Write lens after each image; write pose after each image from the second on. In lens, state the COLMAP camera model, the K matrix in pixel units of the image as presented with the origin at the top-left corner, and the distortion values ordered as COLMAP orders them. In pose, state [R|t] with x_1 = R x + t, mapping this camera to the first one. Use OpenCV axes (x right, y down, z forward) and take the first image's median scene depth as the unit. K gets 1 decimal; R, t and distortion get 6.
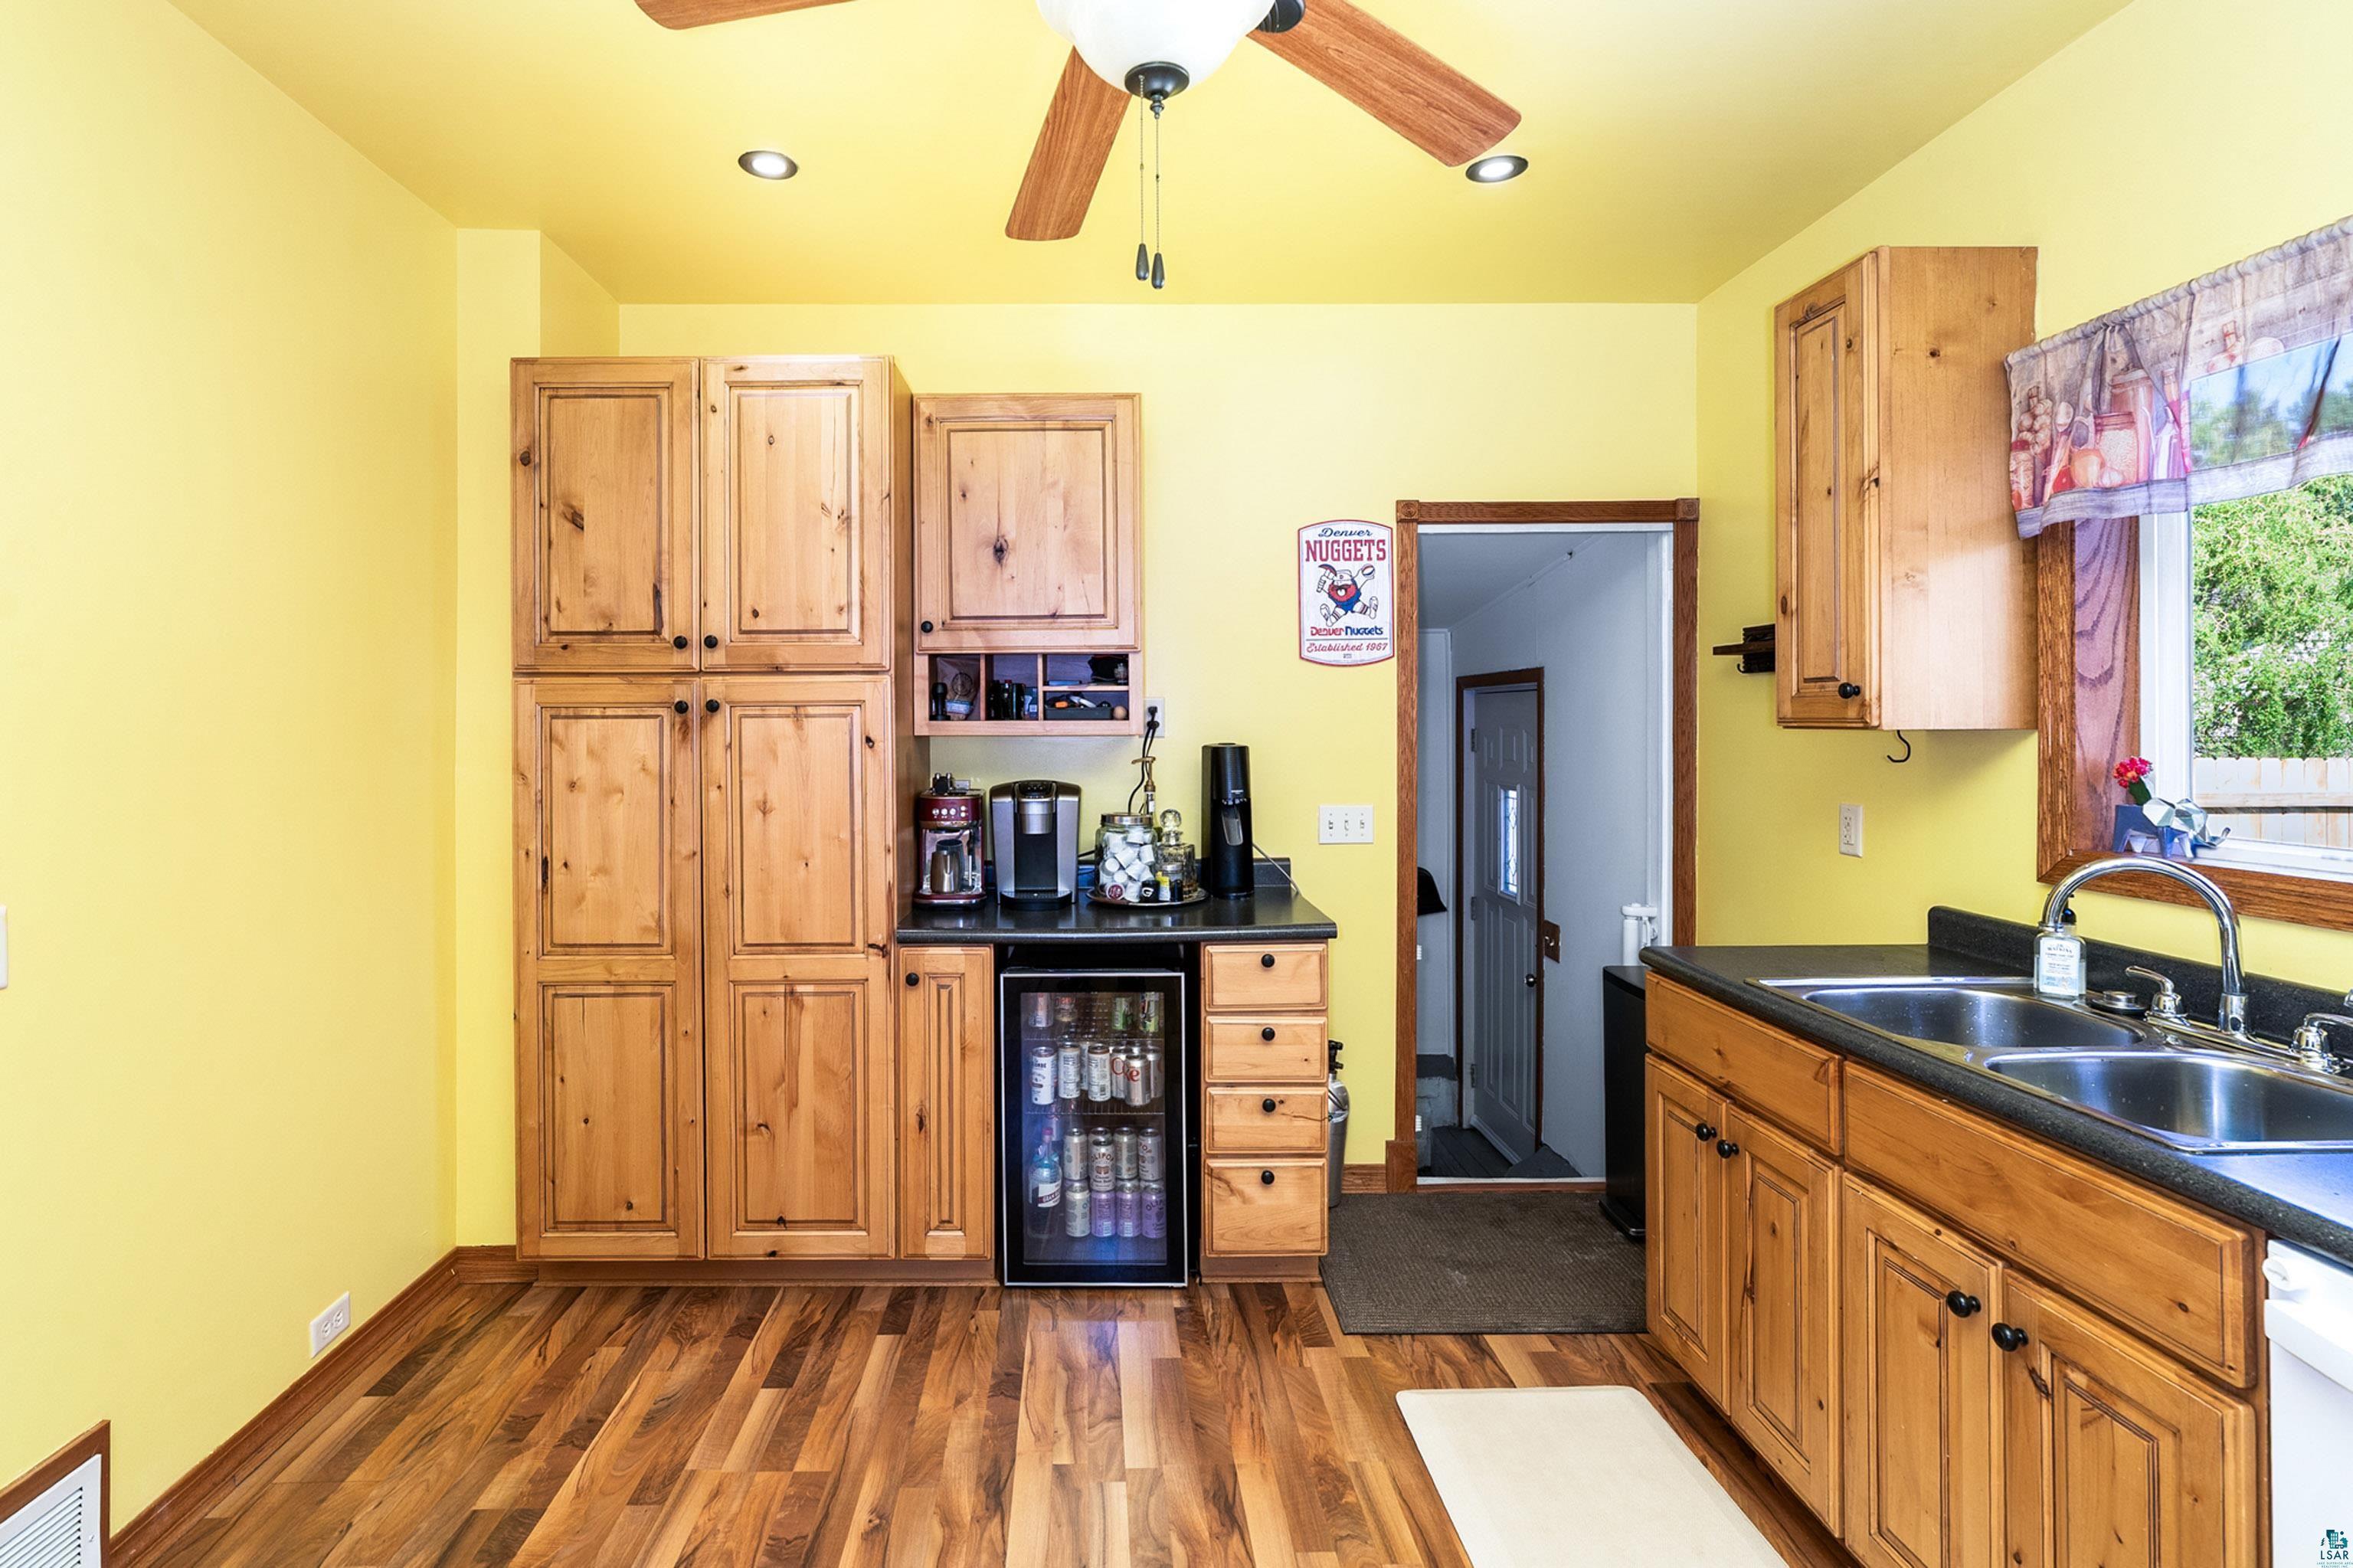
lens RADIAL K [[1121.7, 0, 1086.3], [0, 1121.7, 720.8], [0, 0, 1]] dist [-0.006404, 0.001028]
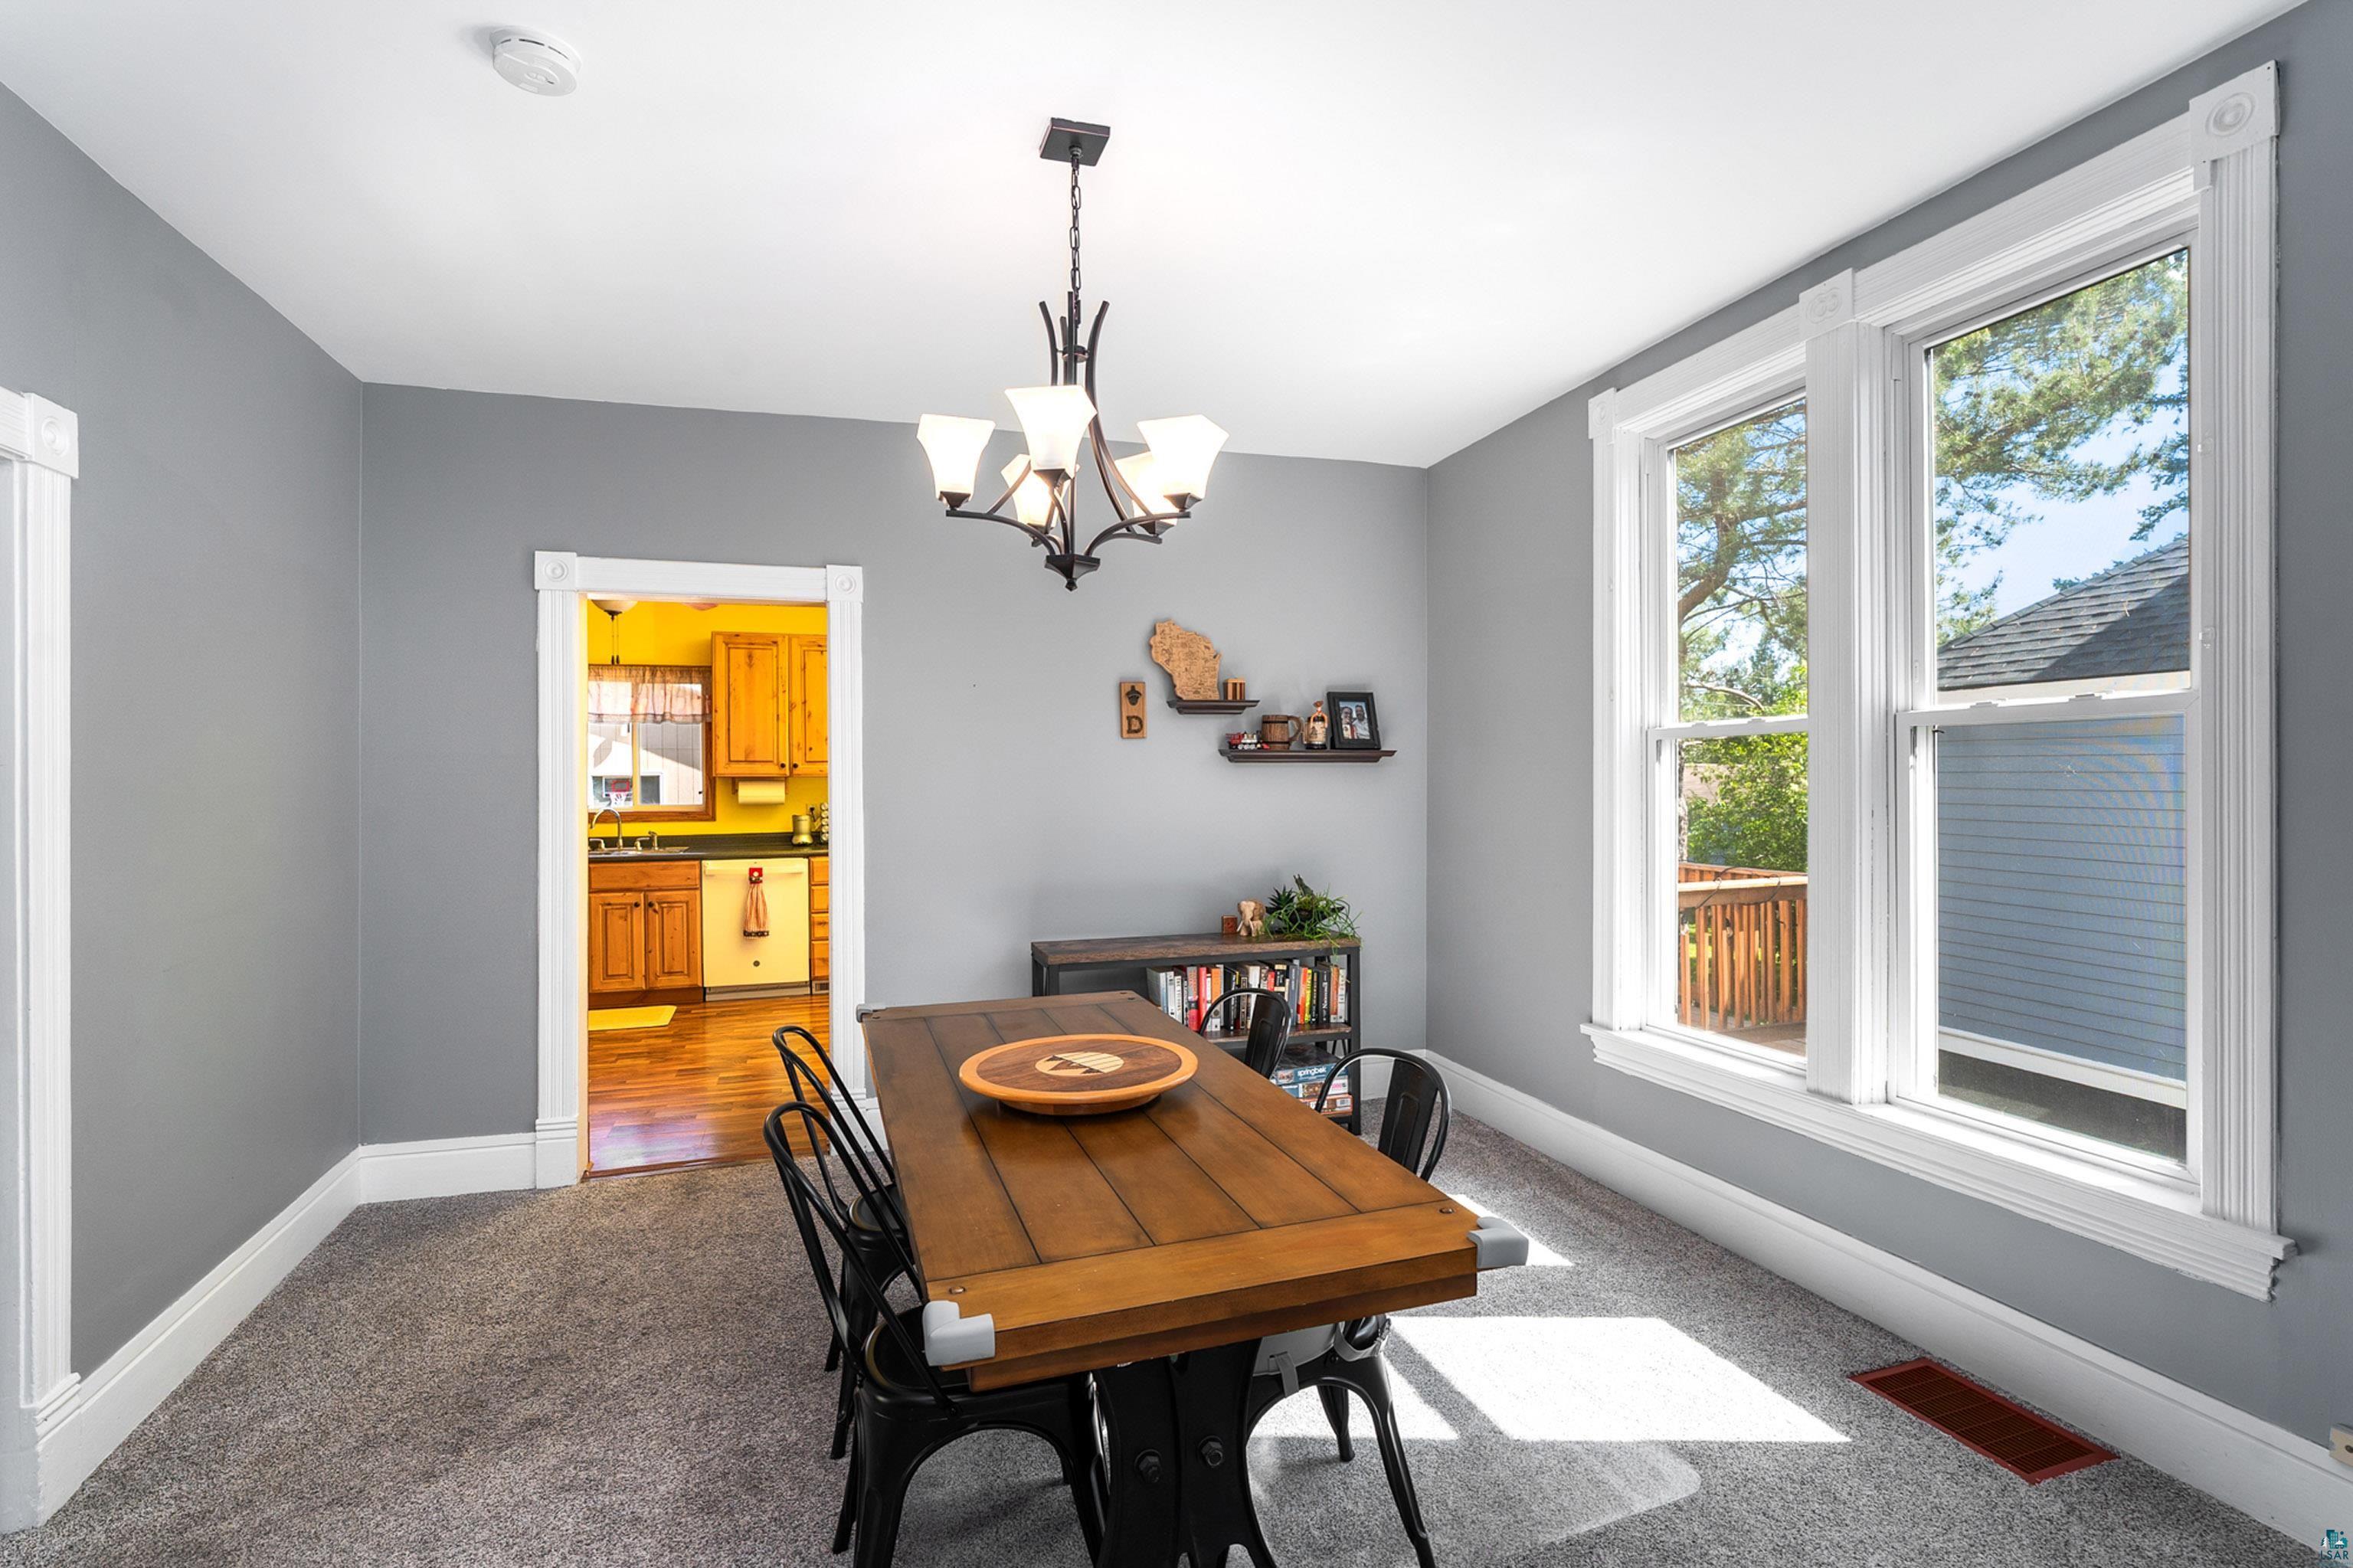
lens RADIAL K [[1098.2, 0, 1166.6], [0, 1098.2, 783.1], [0, 0, 1]] dist [-0.004936, 0.001476]
pose [[-0.301499, 0.001546, 0.953465, -2.237585], [0.003335, 0.999994, -0.000566, 0.024432], [-0.953461, 0.003009, -0.301503, 0.164006]]
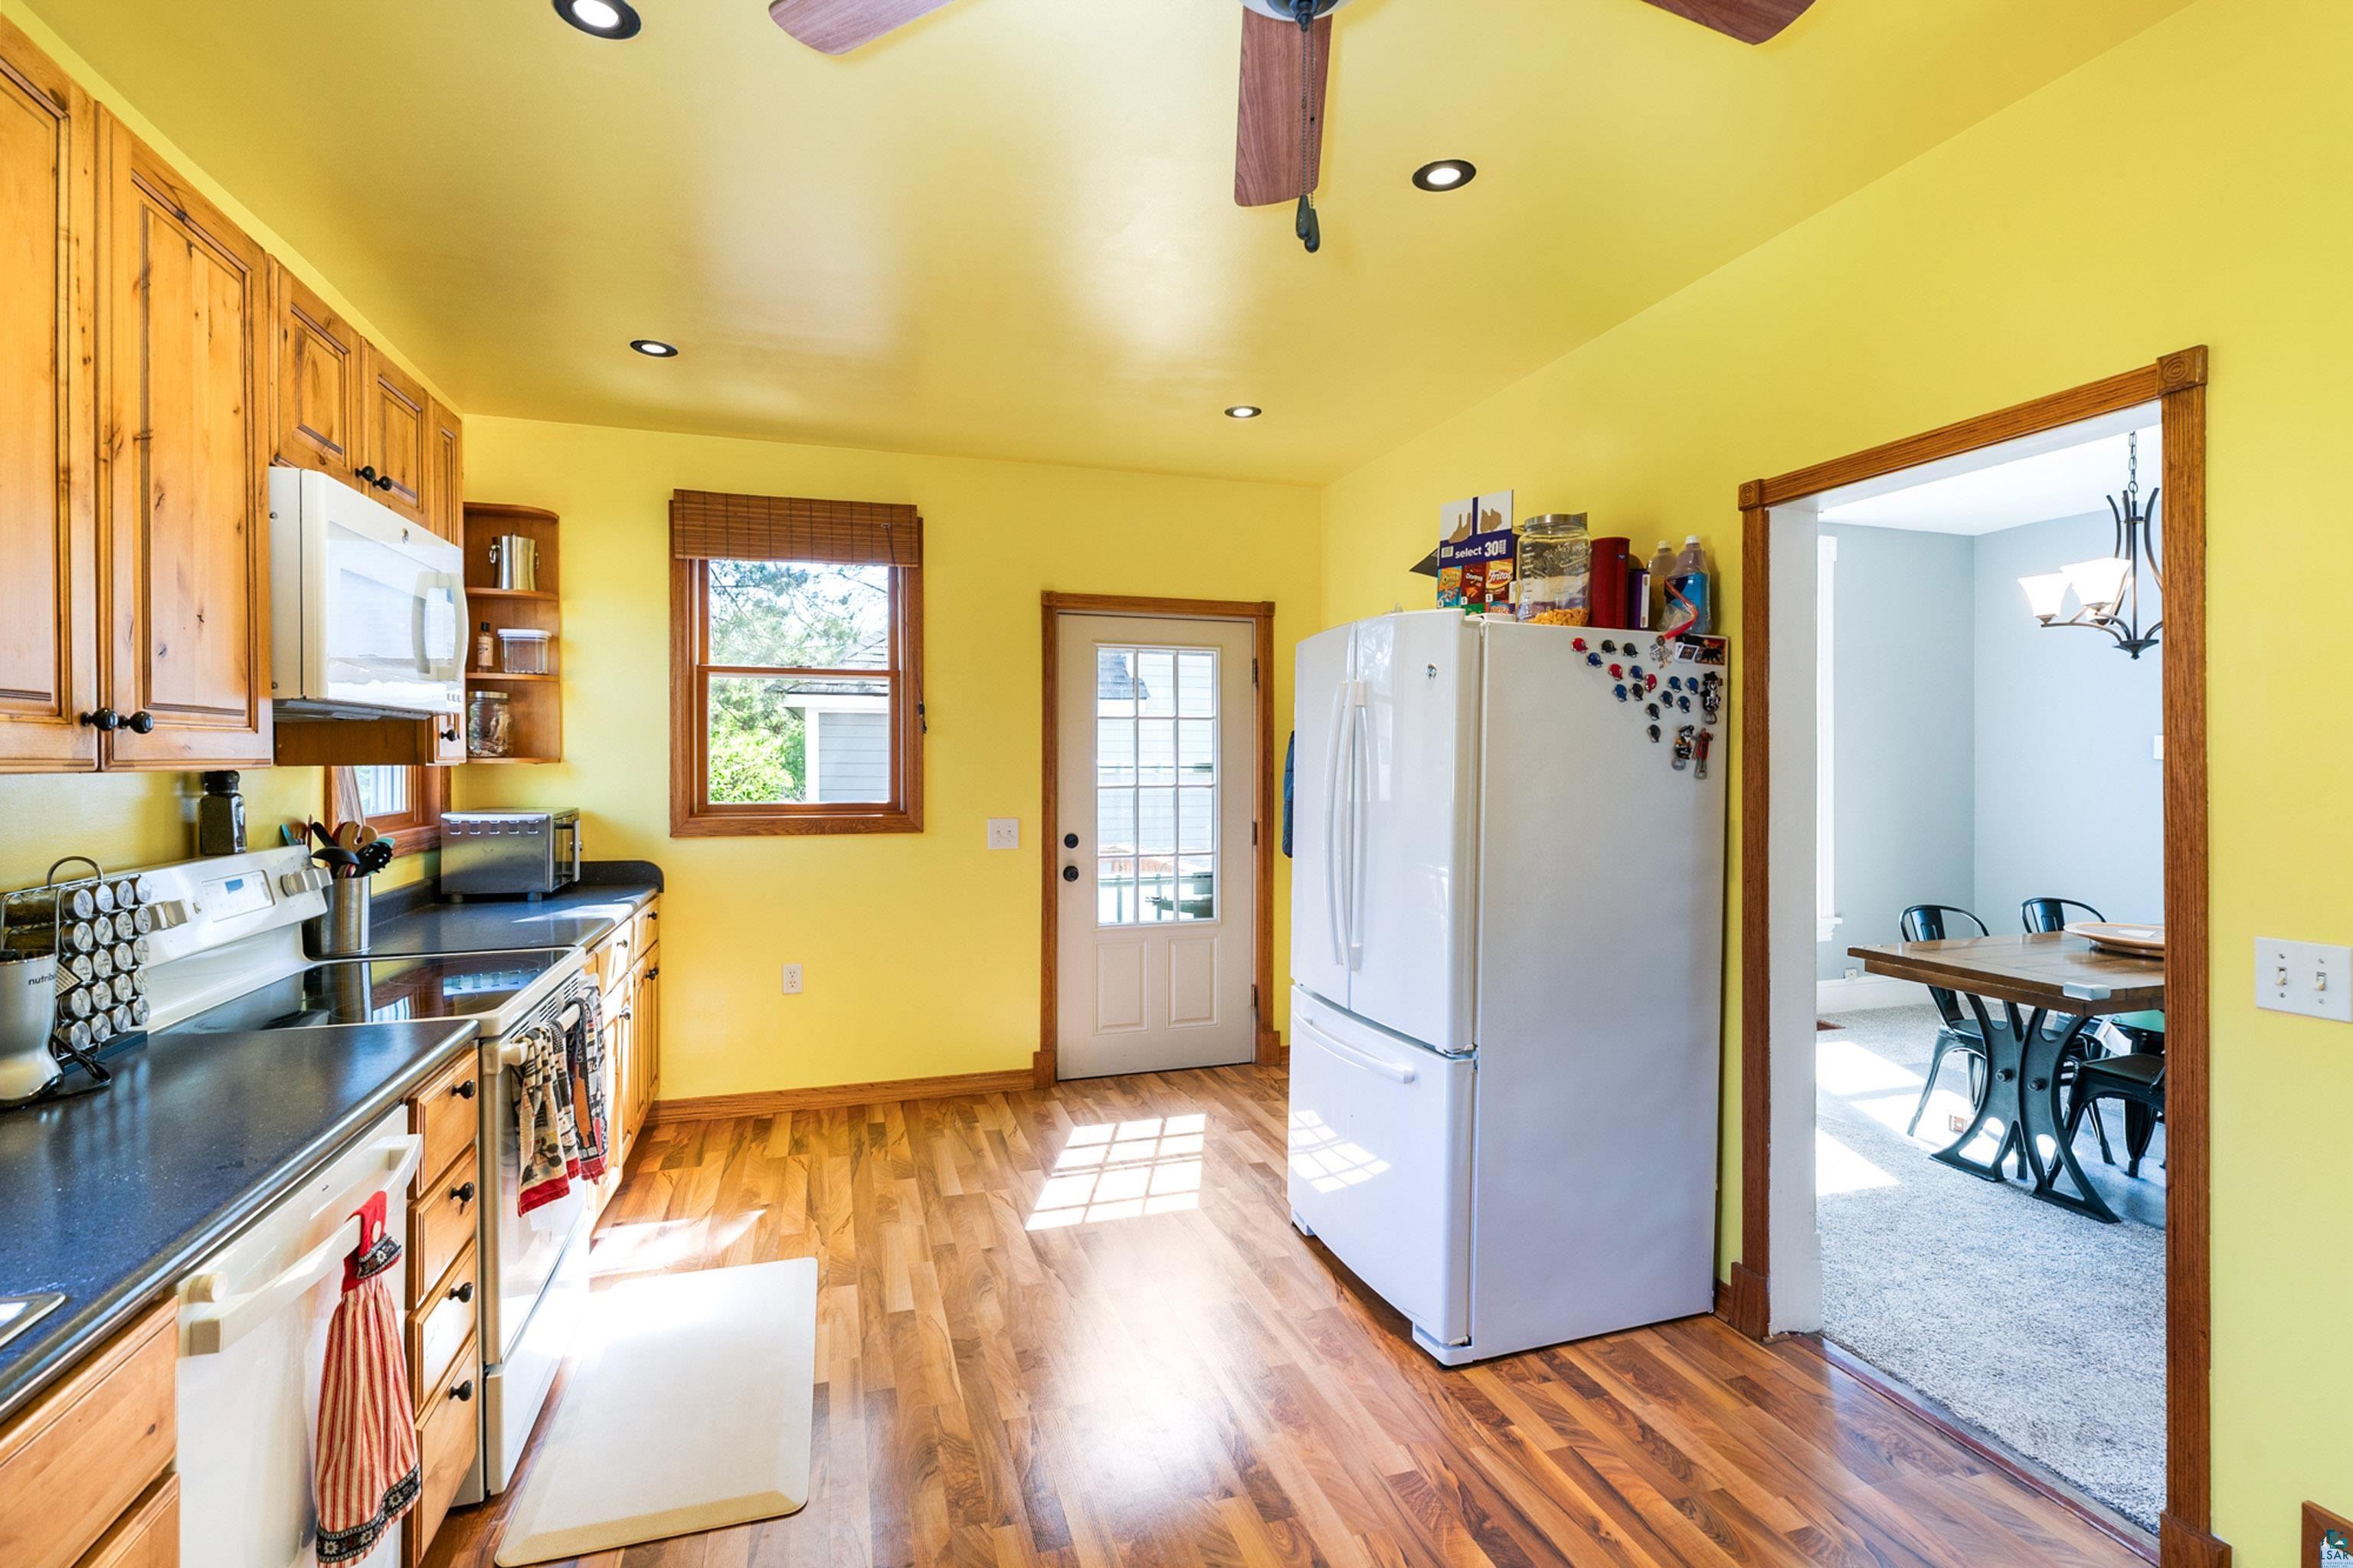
lens RADIAL K [[1062.3, 0, 1172.3], [0, 1062.3, 764.5], [0, 0, 1]] dist [-0.001327, 0.000038]
pose [[-0.952770, 0.003472, -0.303673, 0.208326], [0.002838, 0.999993, 0.002529, 0.000238], [0.303679, 0.001547, -0.952773, 0.912092]]
